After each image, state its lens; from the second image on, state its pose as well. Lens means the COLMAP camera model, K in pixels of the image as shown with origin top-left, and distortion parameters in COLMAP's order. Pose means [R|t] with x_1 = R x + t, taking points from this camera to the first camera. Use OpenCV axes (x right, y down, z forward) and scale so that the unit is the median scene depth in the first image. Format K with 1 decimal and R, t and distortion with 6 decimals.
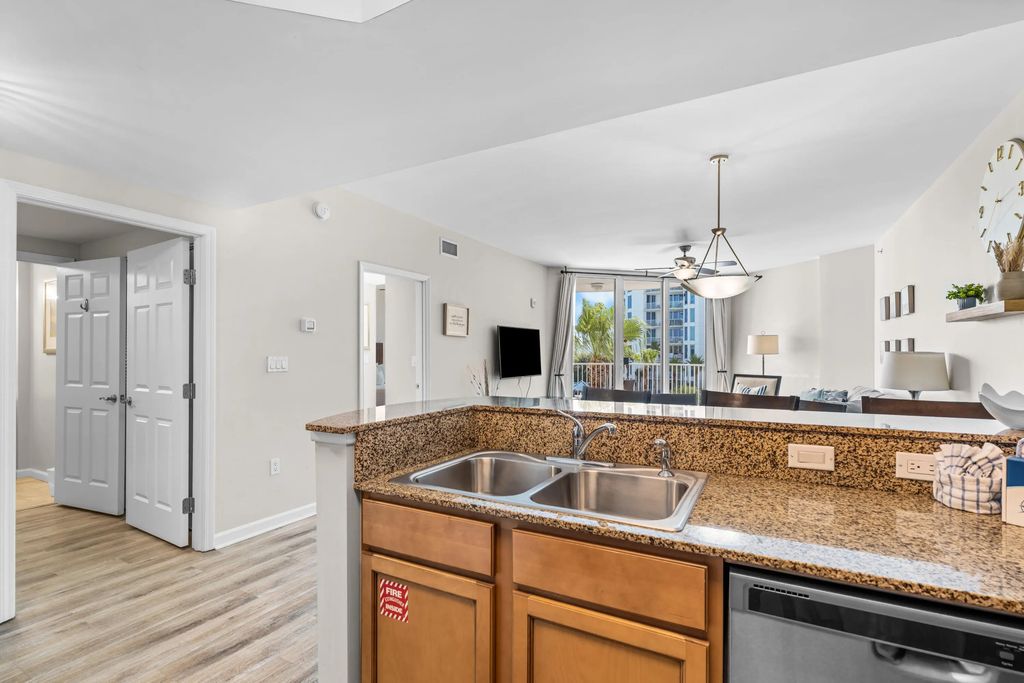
lens RADIAL K [[472.8, 0, 513.3], [0, 472.8, 352.2], [0, 0, 1]] dist [-0.000475, 0.000064]
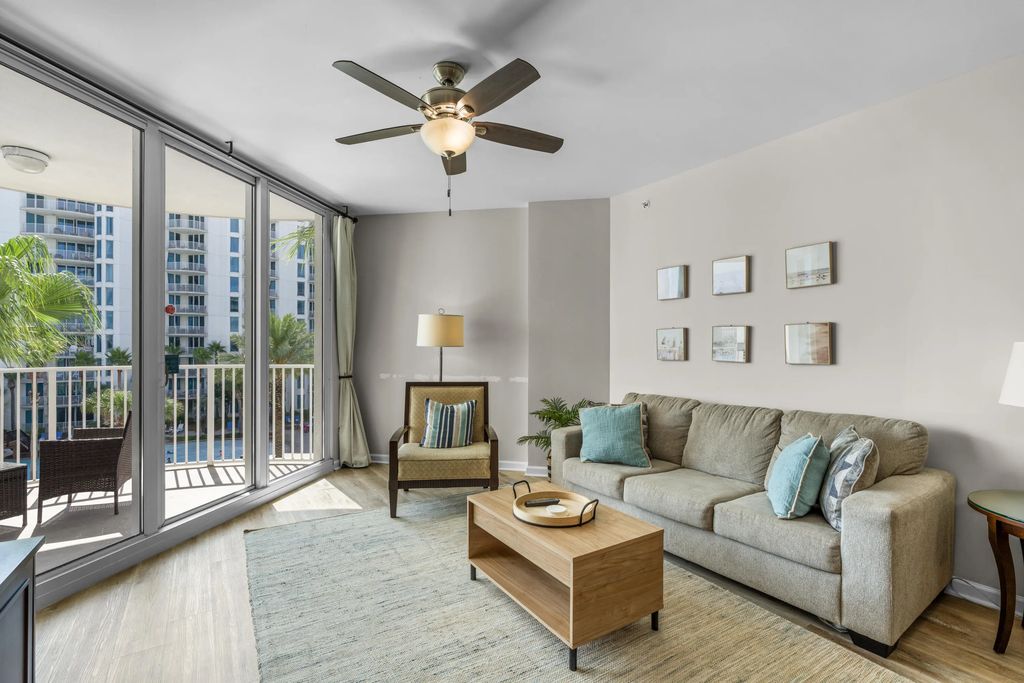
lens RADIAL K [[463.0, 0, 511.6], [0, 463.0, 349.7], [0, 0, 1]] dist [-0.001408, -0.000325]
pose [[0.455896, -0.003321, 0.890027, 0.083166], [-0.005408, 0.999964, 0.006502, 0.009082], [-0.890017, -0.007778, 0.455861, 1.429727]]
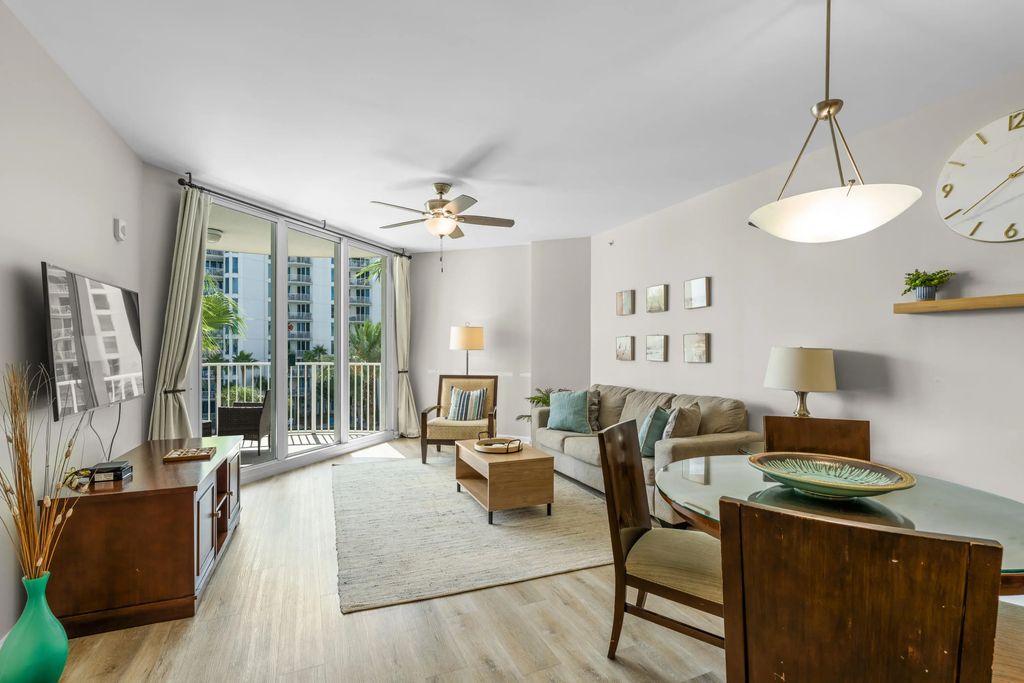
lens RADIAL K [[466.2, 0, 515.9], [0, 466.2, 354.8], [0, 0, 1]] dist [-0.003561, -0.000187]
pose [[0.599986, -0.006056, 0.799988, -0.174421], [-0.005655, 0.999914, 0.011811, 0.006527], [-0.799991, -0.011610, 0.599900, 0.967964]]
